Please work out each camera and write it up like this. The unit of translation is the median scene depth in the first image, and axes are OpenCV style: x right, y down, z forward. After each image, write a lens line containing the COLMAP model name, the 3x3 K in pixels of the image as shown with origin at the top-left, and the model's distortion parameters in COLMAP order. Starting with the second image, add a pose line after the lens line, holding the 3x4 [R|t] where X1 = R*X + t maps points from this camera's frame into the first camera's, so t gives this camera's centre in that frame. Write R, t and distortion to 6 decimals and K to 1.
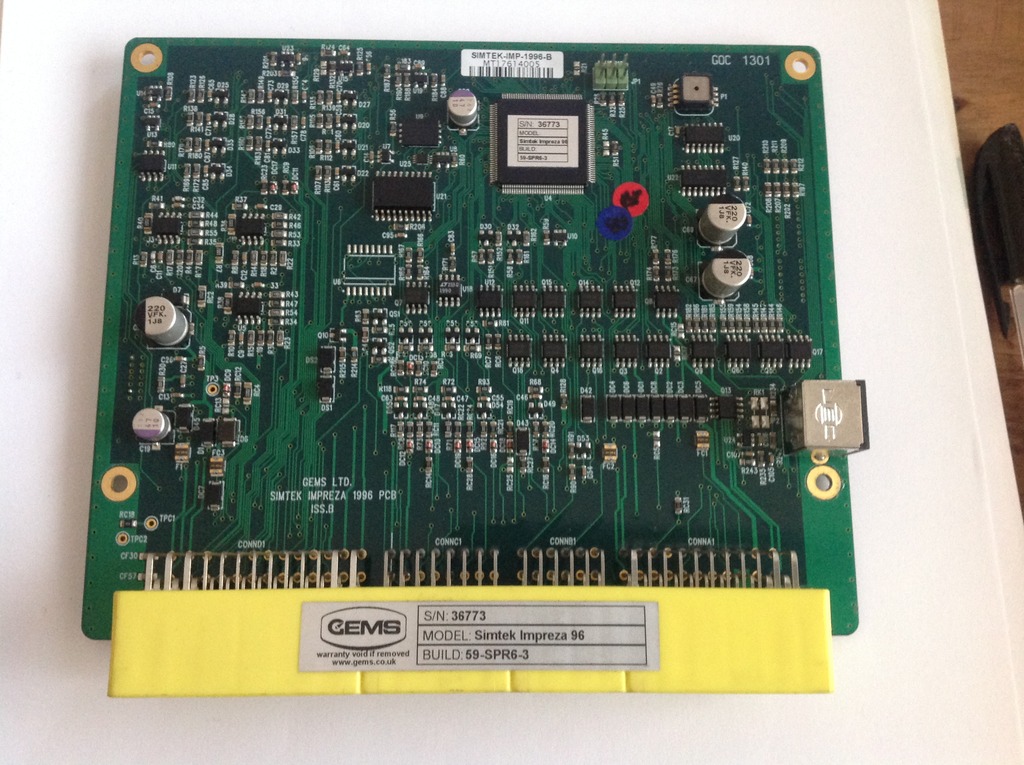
lens RADIAL K [[950.6, 0, 510.0], [0, 950.6, 376.7], [0, 0, 1]] dist [0.164217, -0.399960]
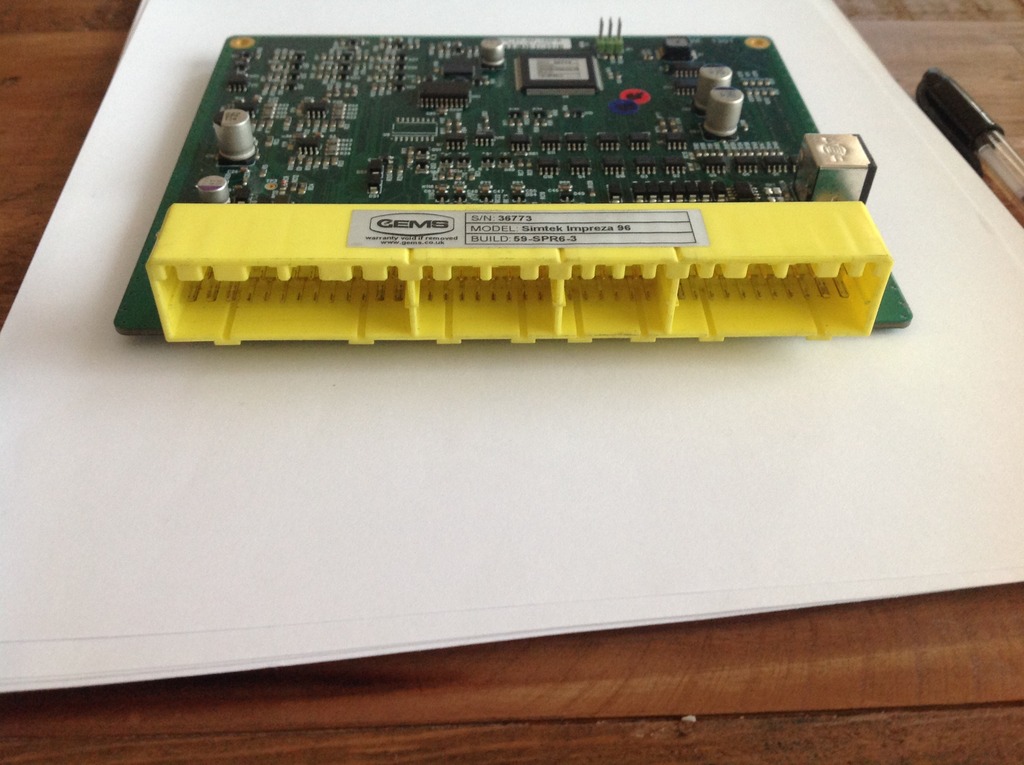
lens RADIAL K [[950.6, 0, 510.0], [0, 950.6, 376.7], [0, 0, 1]] dist [0.164217, -0.399960]
pose [[0.999500, -0.030197, 0.009359, -0.052335], [0.030165, 0.822335, -0.568204, 0.800121], [0.009462, 0.568203, 0.822834, 0.217463]]
